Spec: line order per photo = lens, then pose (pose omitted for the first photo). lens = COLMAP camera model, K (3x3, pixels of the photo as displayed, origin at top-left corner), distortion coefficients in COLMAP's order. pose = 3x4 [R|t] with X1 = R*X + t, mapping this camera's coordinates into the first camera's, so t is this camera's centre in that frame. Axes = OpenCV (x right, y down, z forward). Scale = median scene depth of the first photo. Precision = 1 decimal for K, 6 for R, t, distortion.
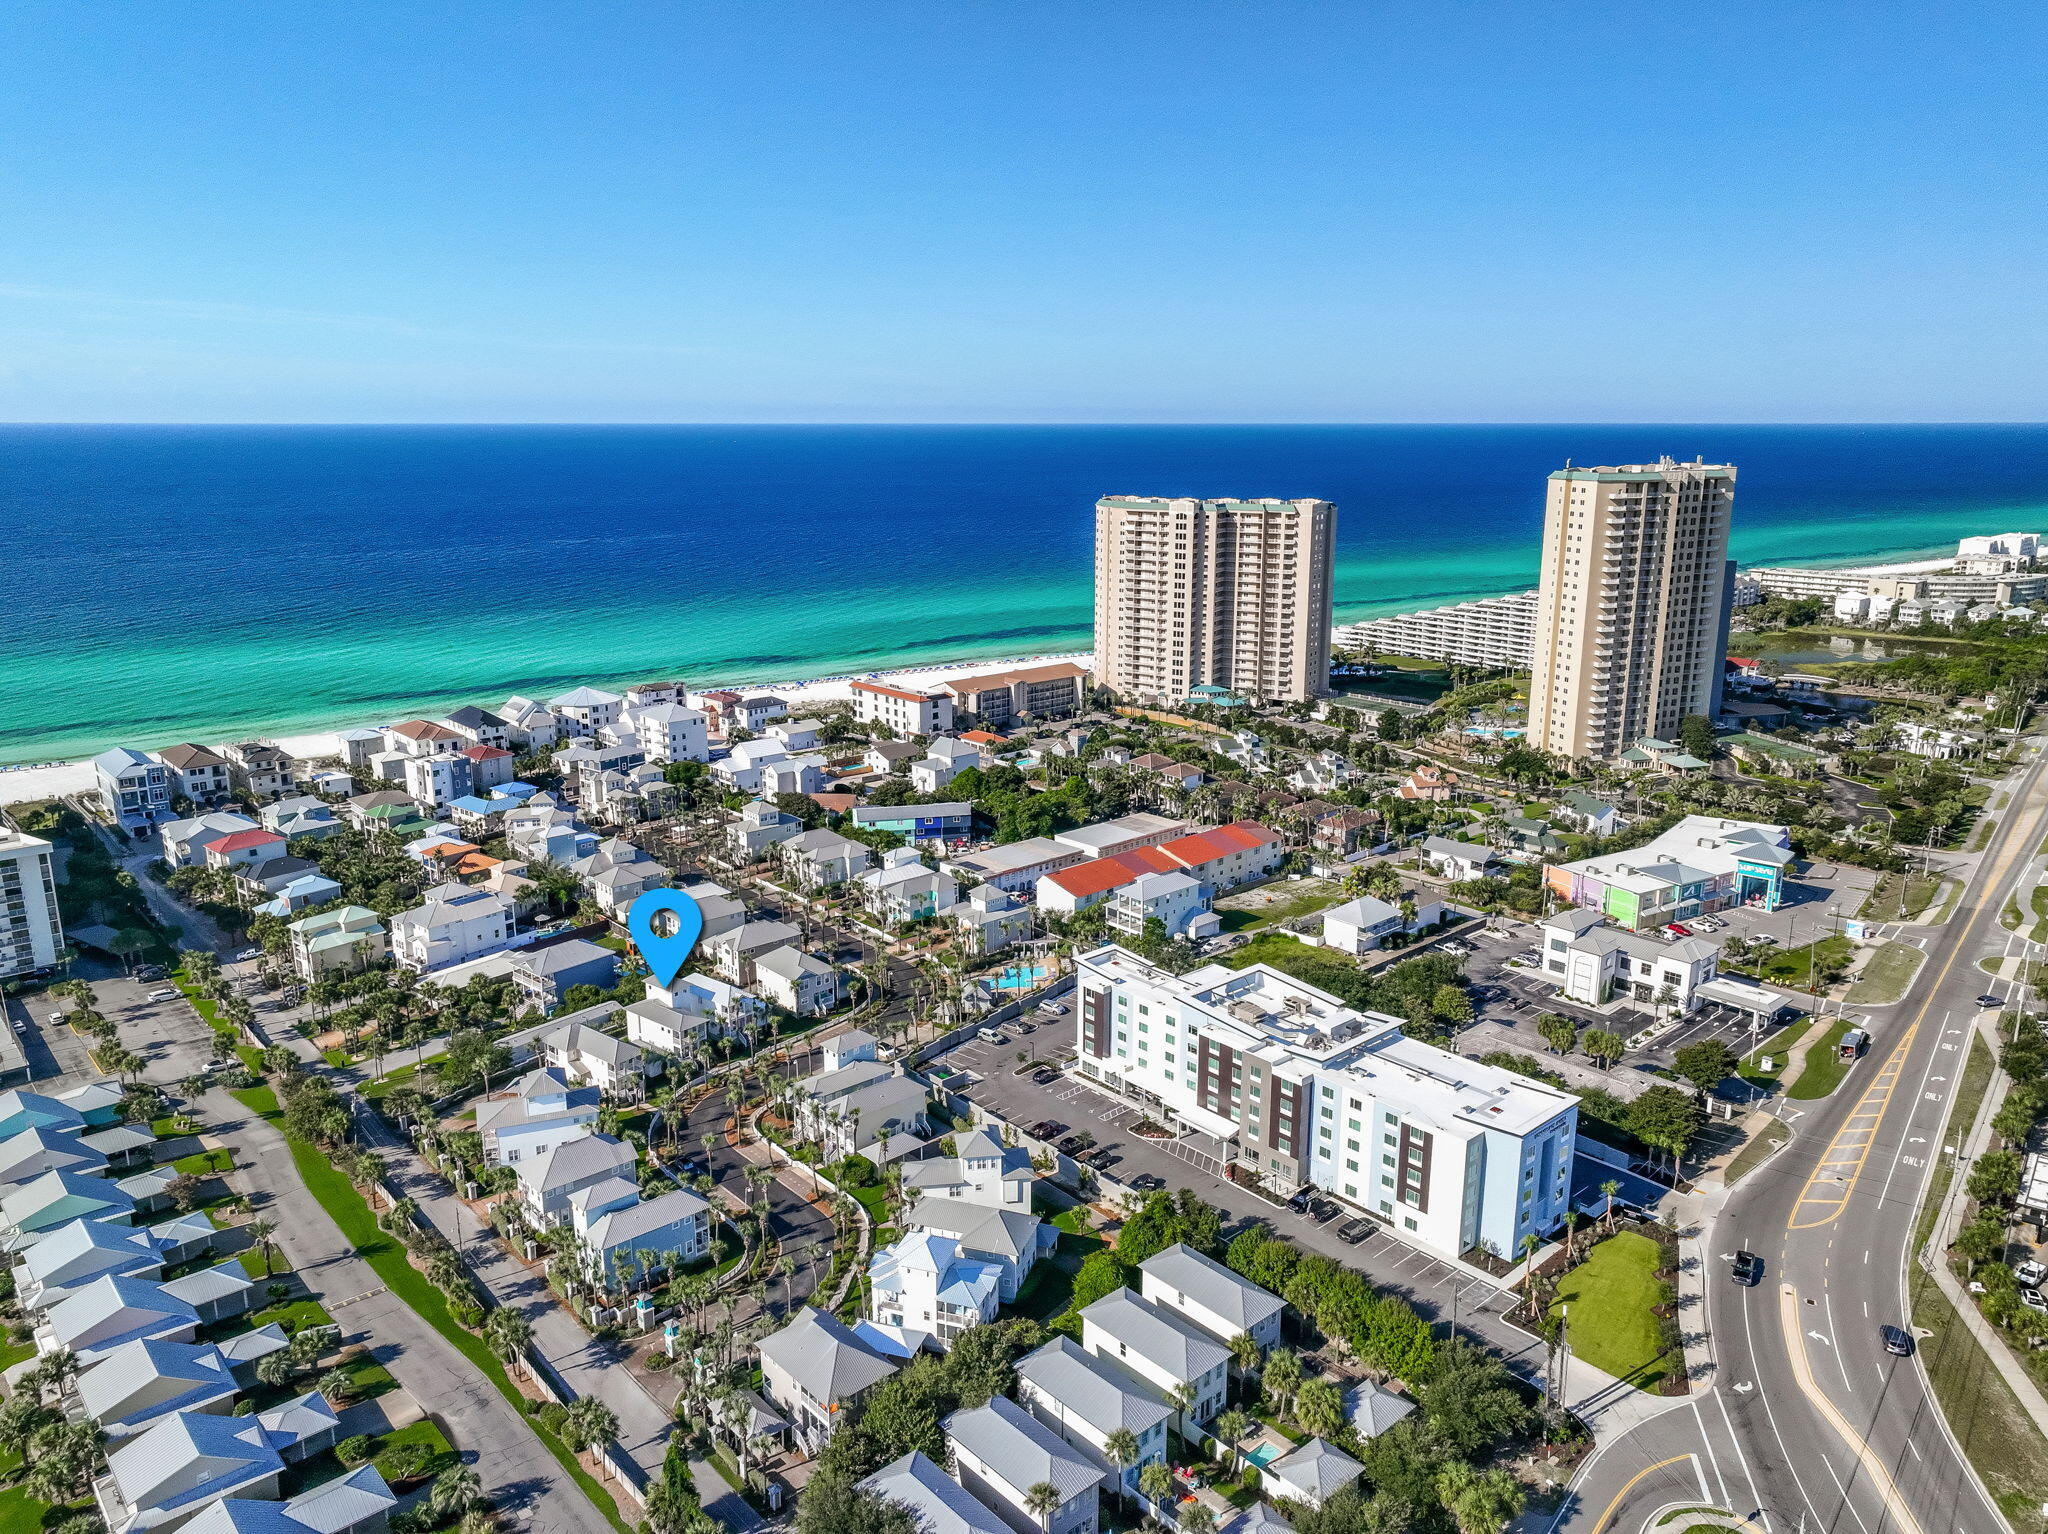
lens RADIAL K [[1443.4, 0, 1018.0], [0, 1443.4, 767.6], [0, 0, 1]] dist [-0.000670, 0.018410]
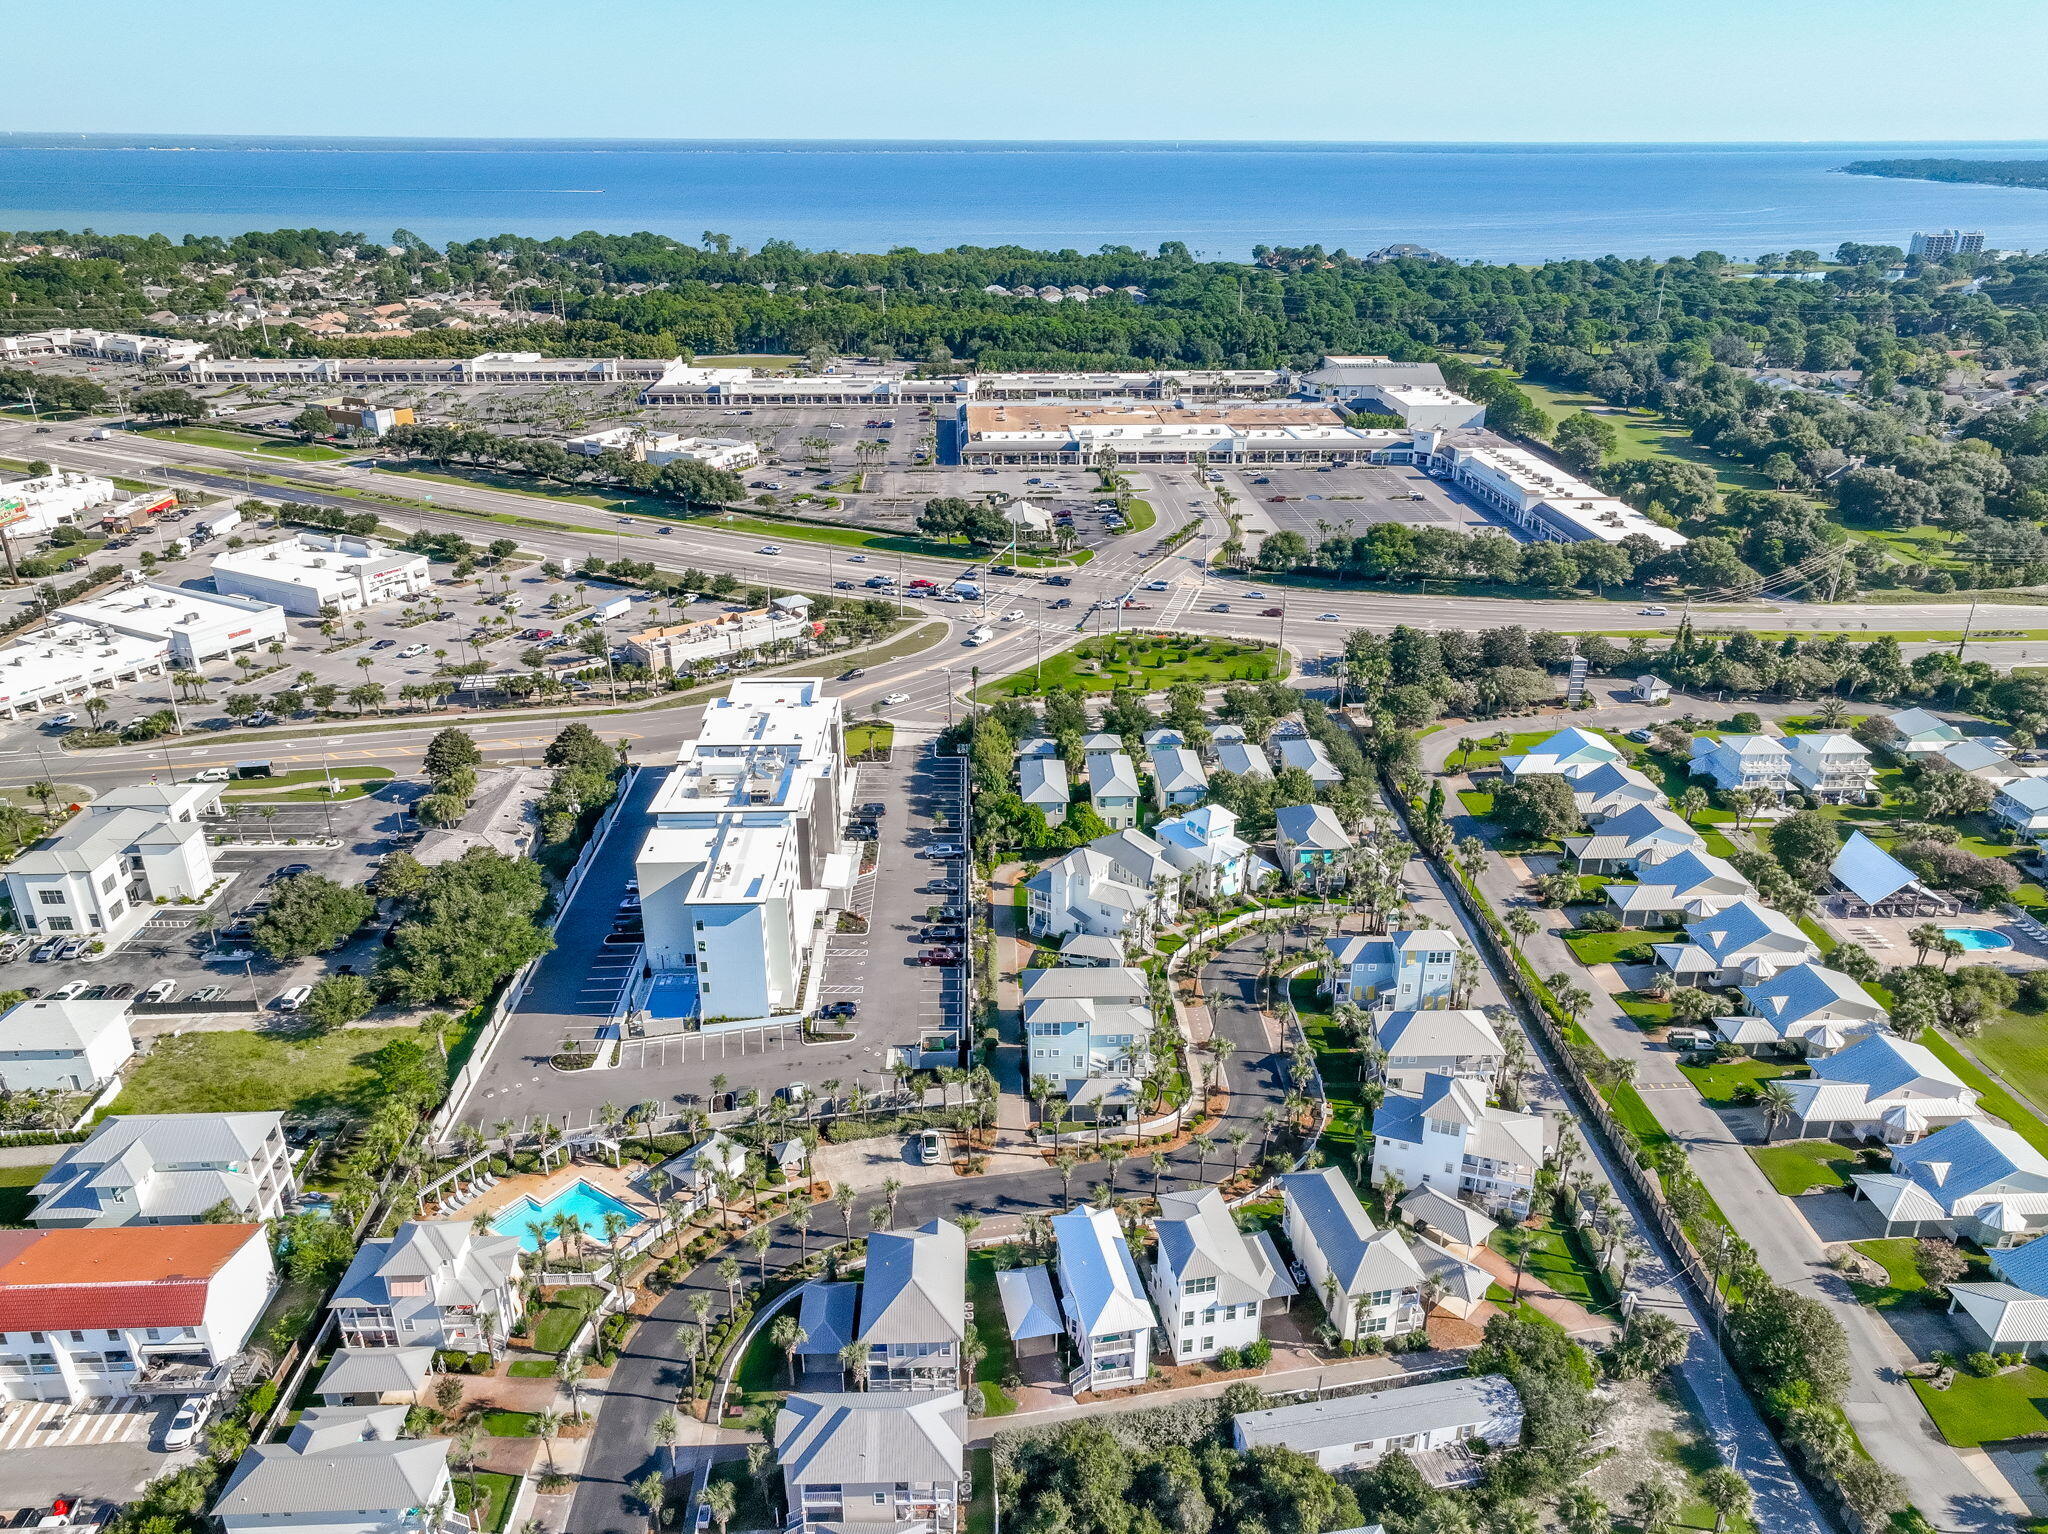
lens RADIAL K [[1443.4, 0, 1022.7], [0, 1443.4, 782.0], [0, 0, 1]] dist [-0.000670, 0.018410]
pose [[-0.769725, -0.263107, 0.581635, -0.322306], [0.147109, 0.813488, 0.562669, -0.212665], [-0.621195, 0.518664, -0.587456, 0.879013]]
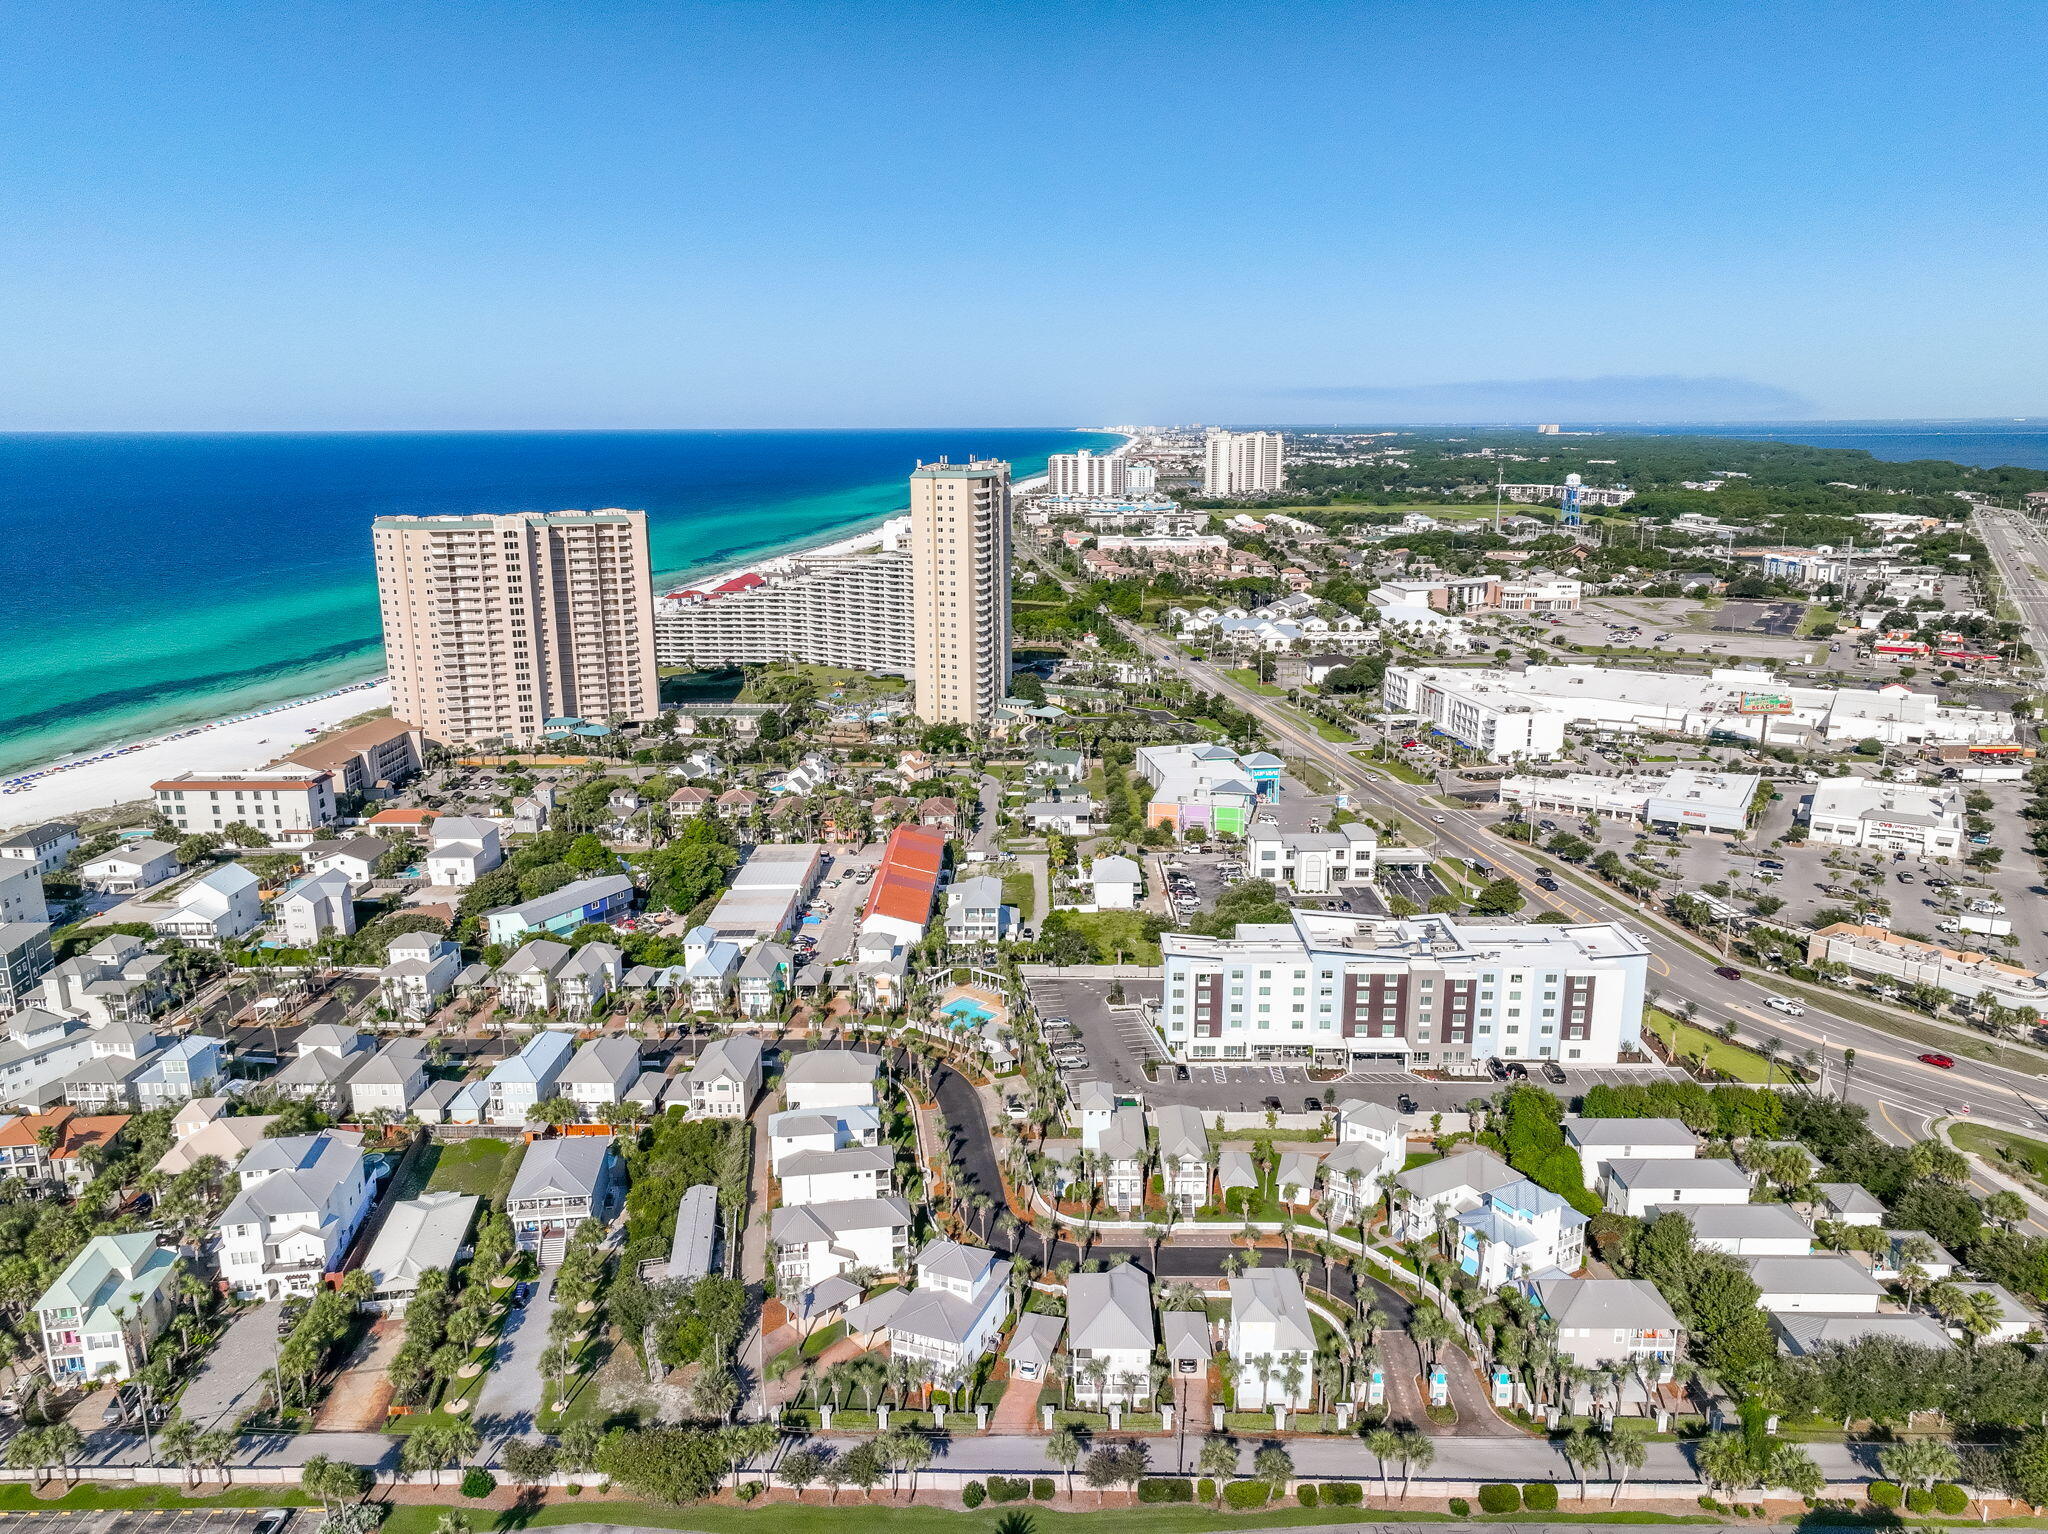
lens RADIAL K [[1443.4, 0, 1020.9], [0, 1443.4, 770.0], [0, 0, 1]] dist [-0.000670, 0.018410]
pose [[0.669814, -0.176547, 0.721236, -0.489892], [0.179615, 0.981001, 0.073325, -0.057208], [-0.720478, 0.080430, 0.688798, 0.243421]]
